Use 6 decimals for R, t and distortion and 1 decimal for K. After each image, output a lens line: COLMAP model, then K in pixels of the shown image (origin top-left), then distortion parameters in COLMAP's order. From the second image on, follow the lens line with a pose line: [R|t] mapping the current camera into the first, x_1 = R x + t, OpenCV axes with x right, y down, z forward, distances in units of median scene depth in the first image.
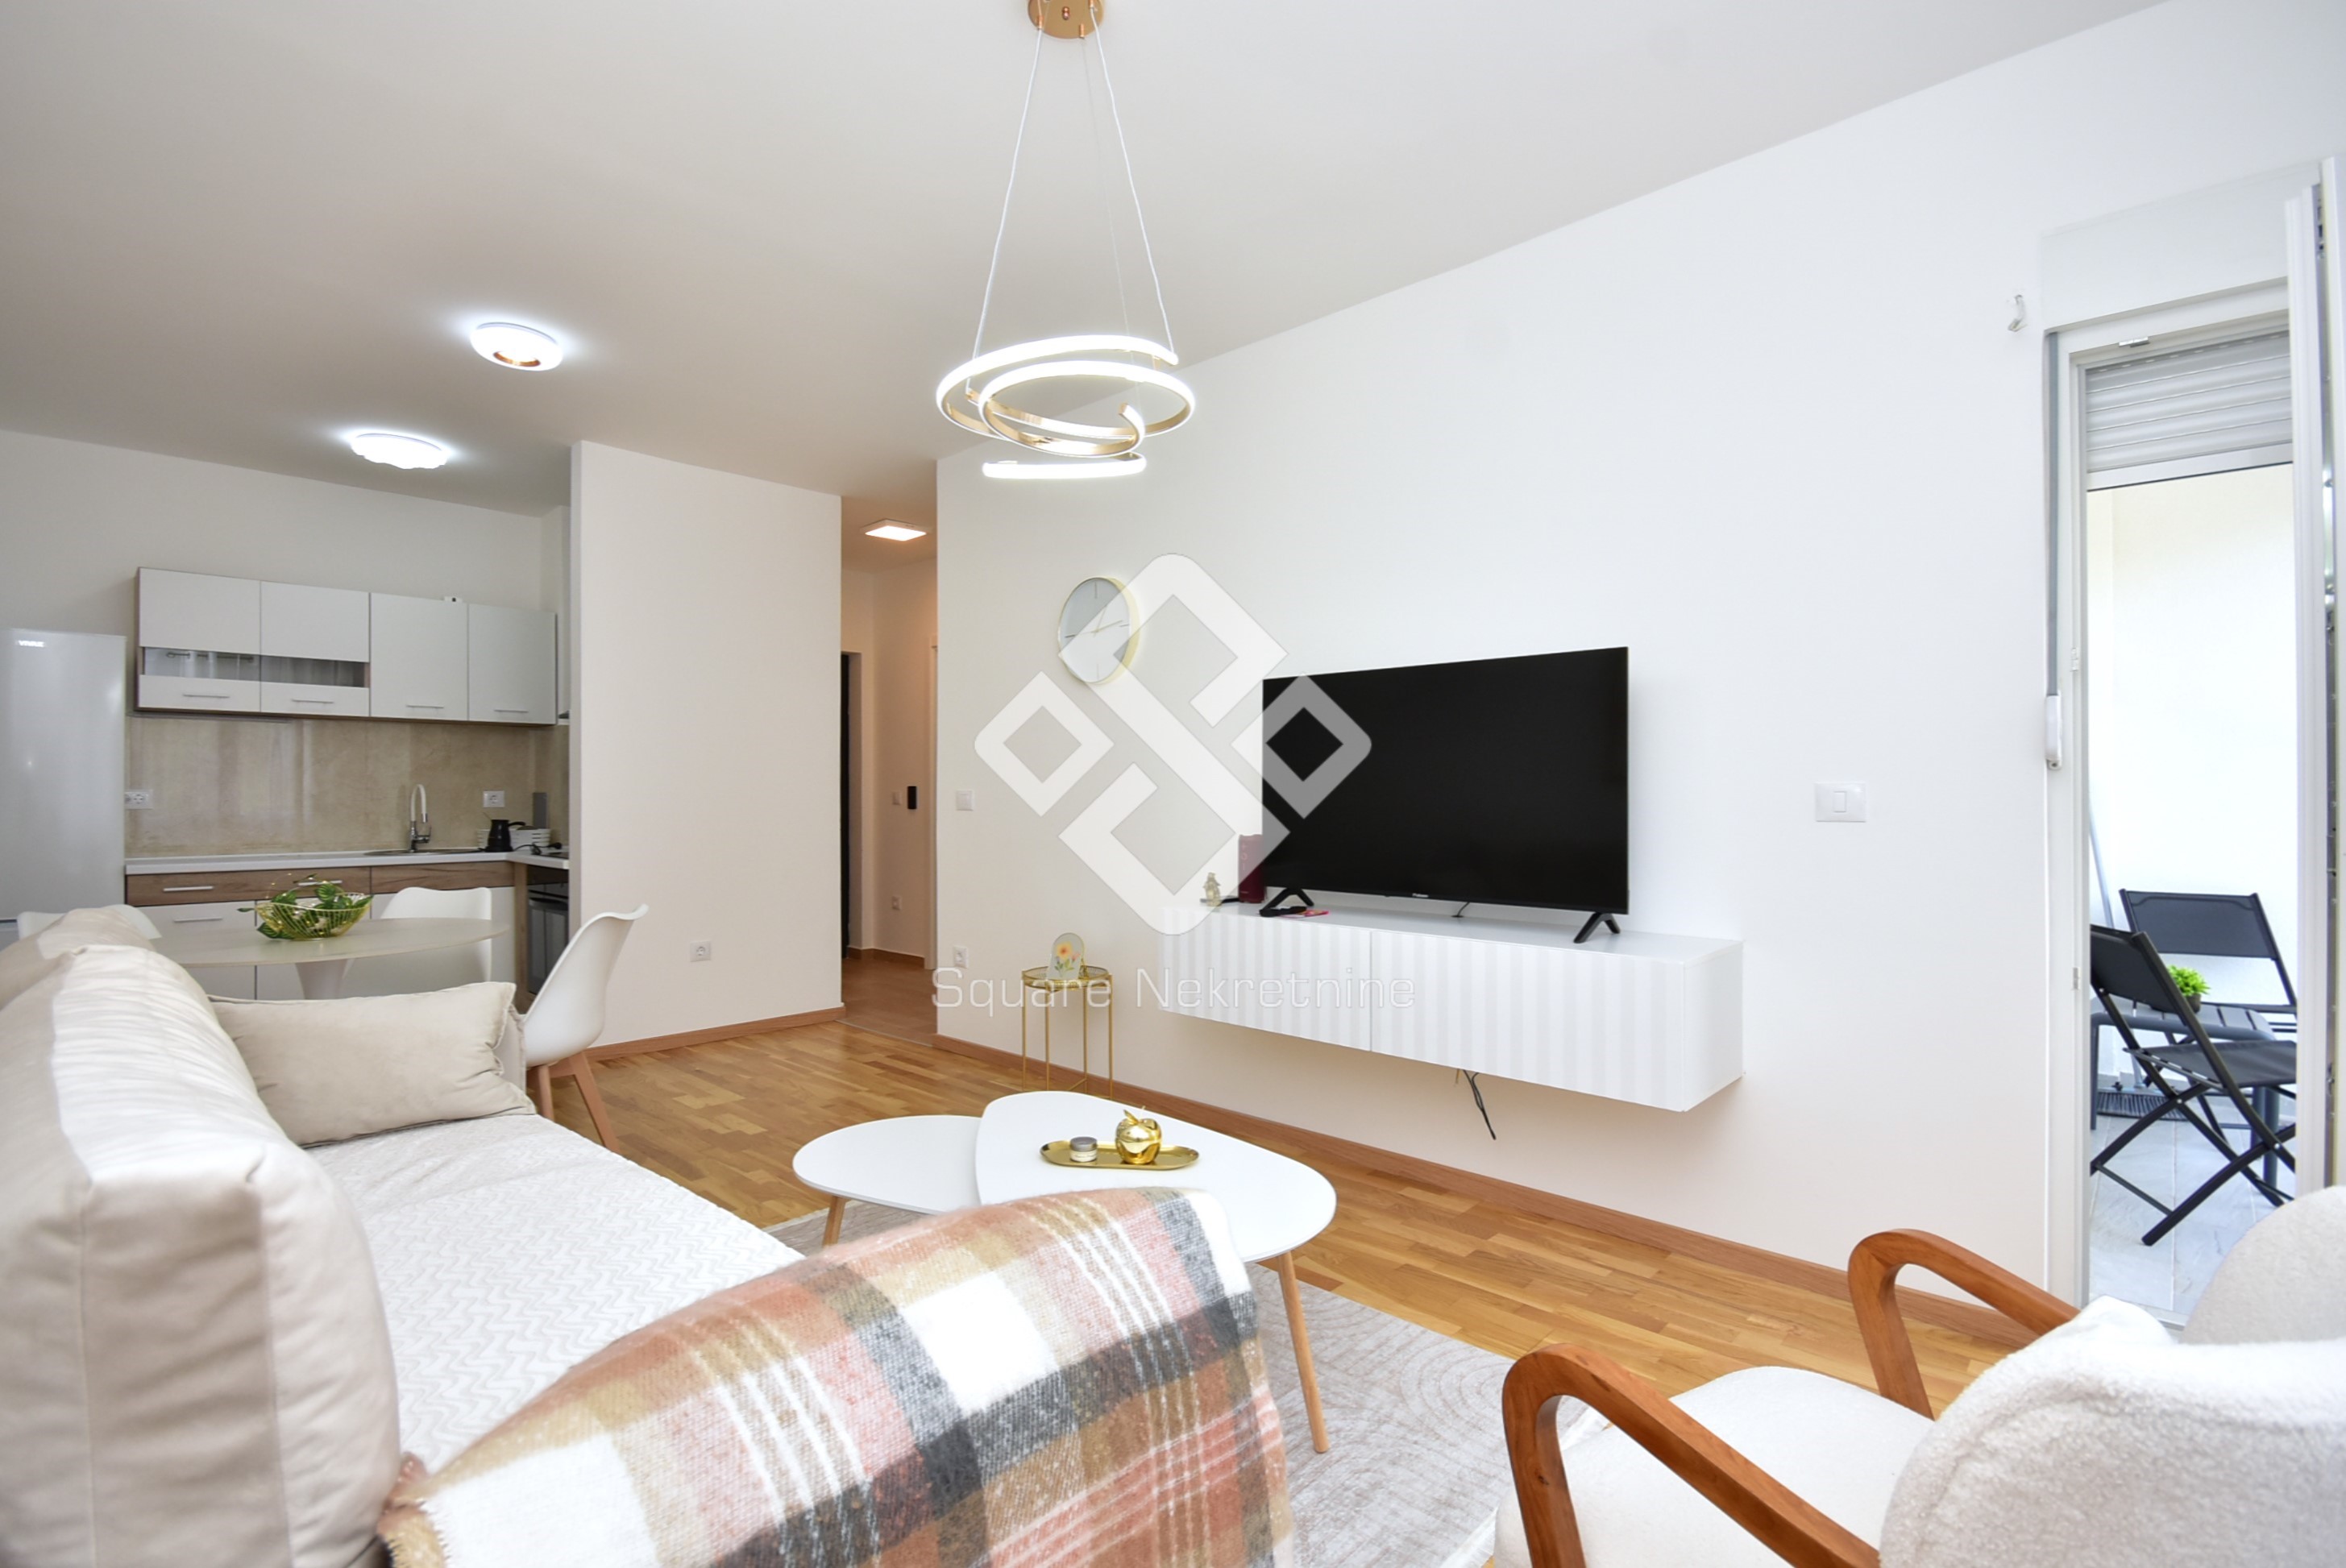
lens RADIAL K [[1105.7, 0, 1173.0], [0, 1105.7, 784.0], [0, 0, 1]] dist [0.082110, -0.000015]
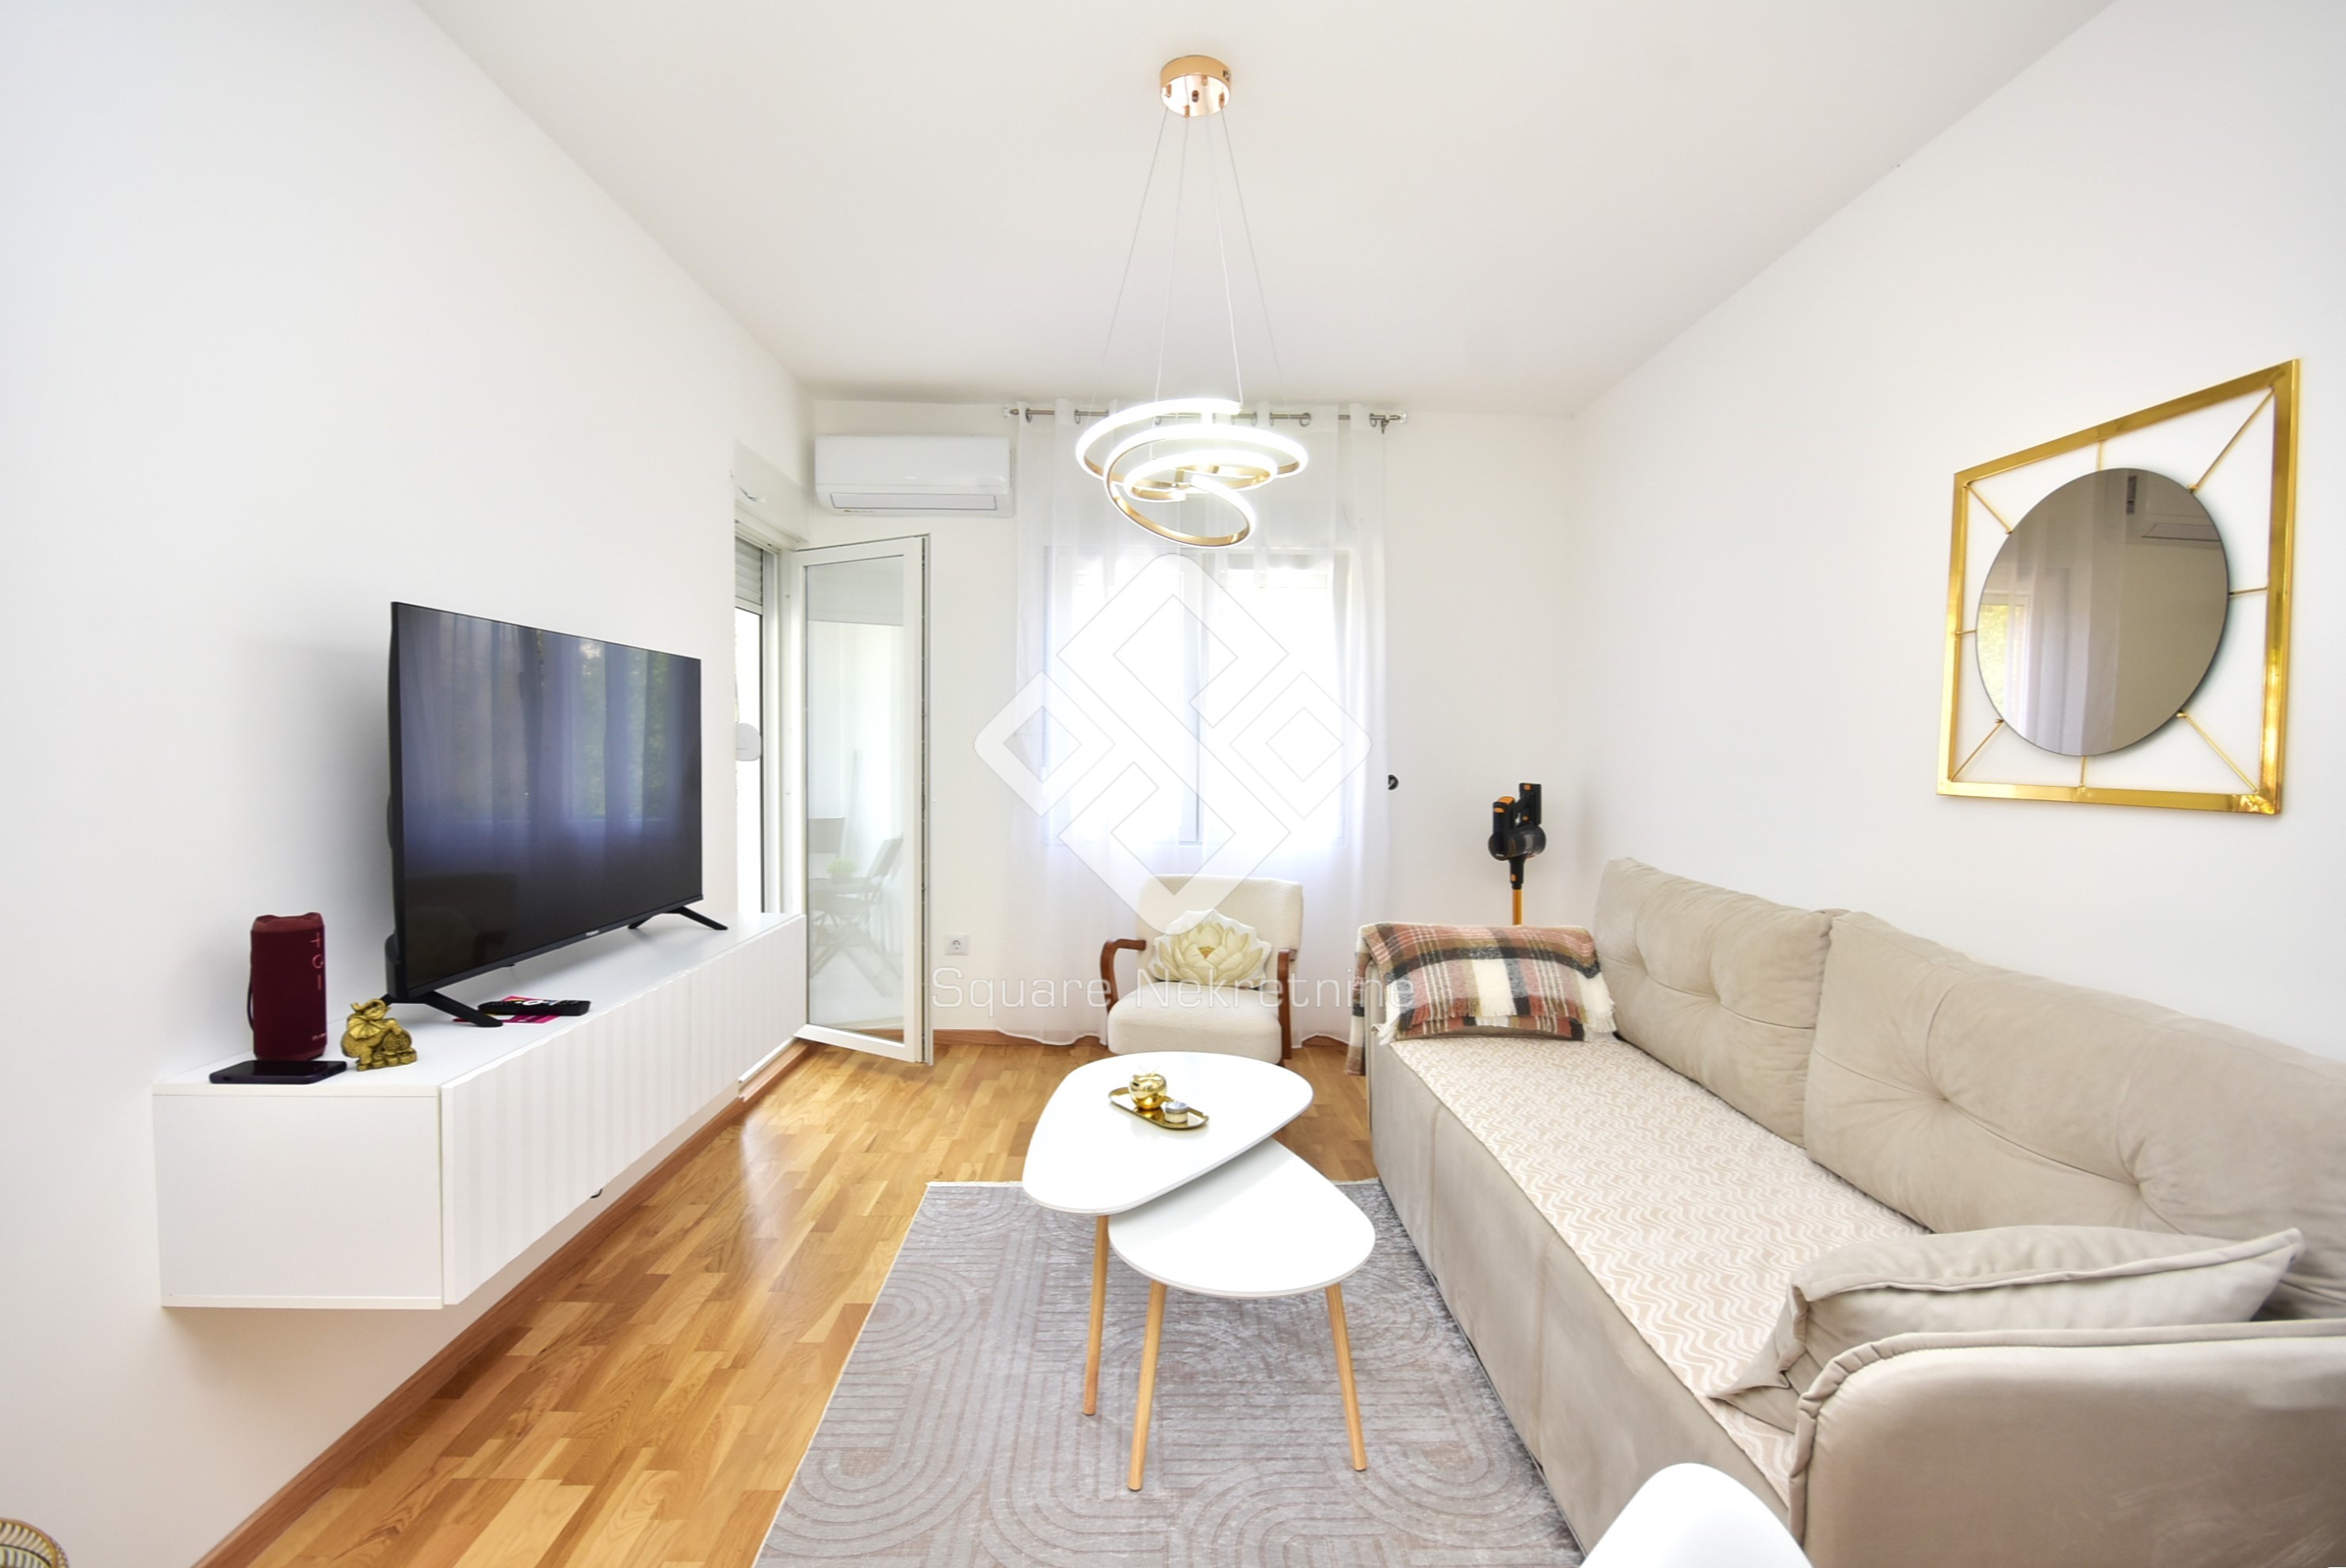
lens RADIAL K [[1055.9, 0, 1173.0], [0, 1055.9, 784.0], [0, 0, 1]] dist [0.001646, -0.008330]
pose [[-0.697058, -0.028096, 0.716464, -0.615440], [-0.008994, 0.999496, 0.030445, -0.031196], [-0.716958, 0.014778, -0.696959, 1.283078]]
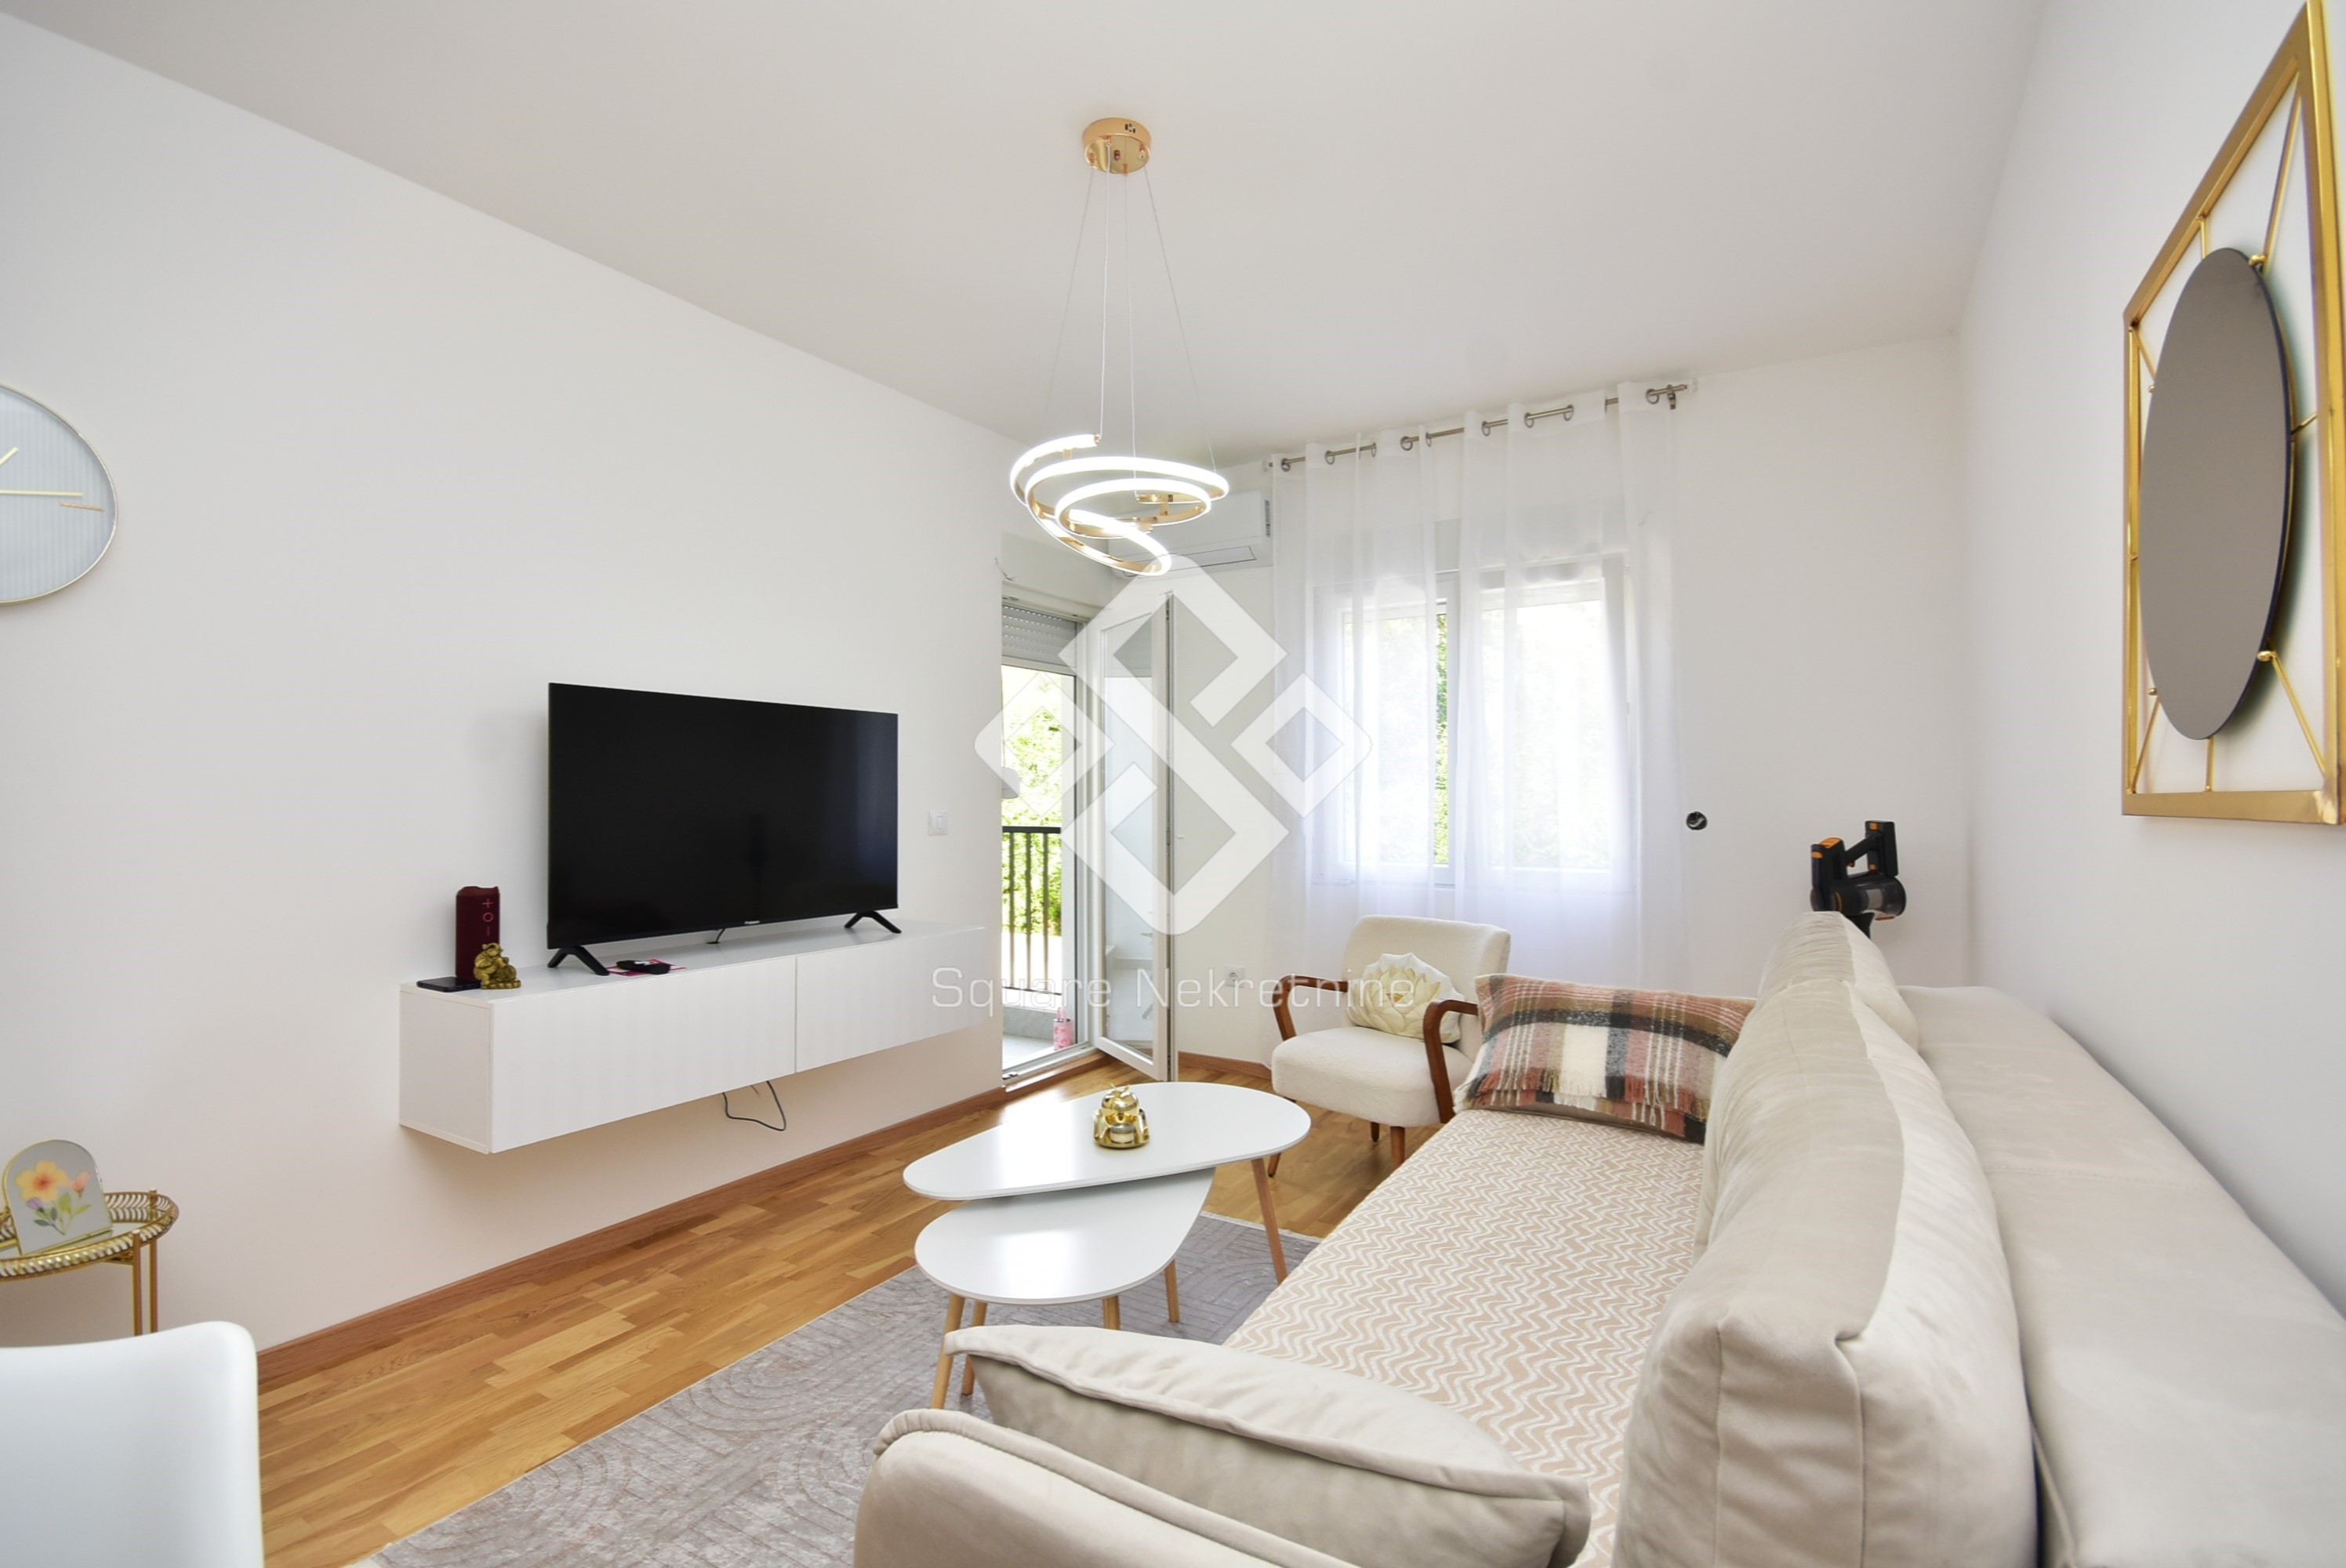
lens RADIAL K [[1050.9, 0, 1173.0], [0, 1050.9, 784.0], [0, 0, 1]] dist [-0.003316, 0.000099]
pose [[-0.197999, 0.018283, 0.980032, -0.849624], [-0.000410, 0.999824, -0.018735, -0.010007], [-0.980202, -0.004112, -0.197957, 0.854534]]
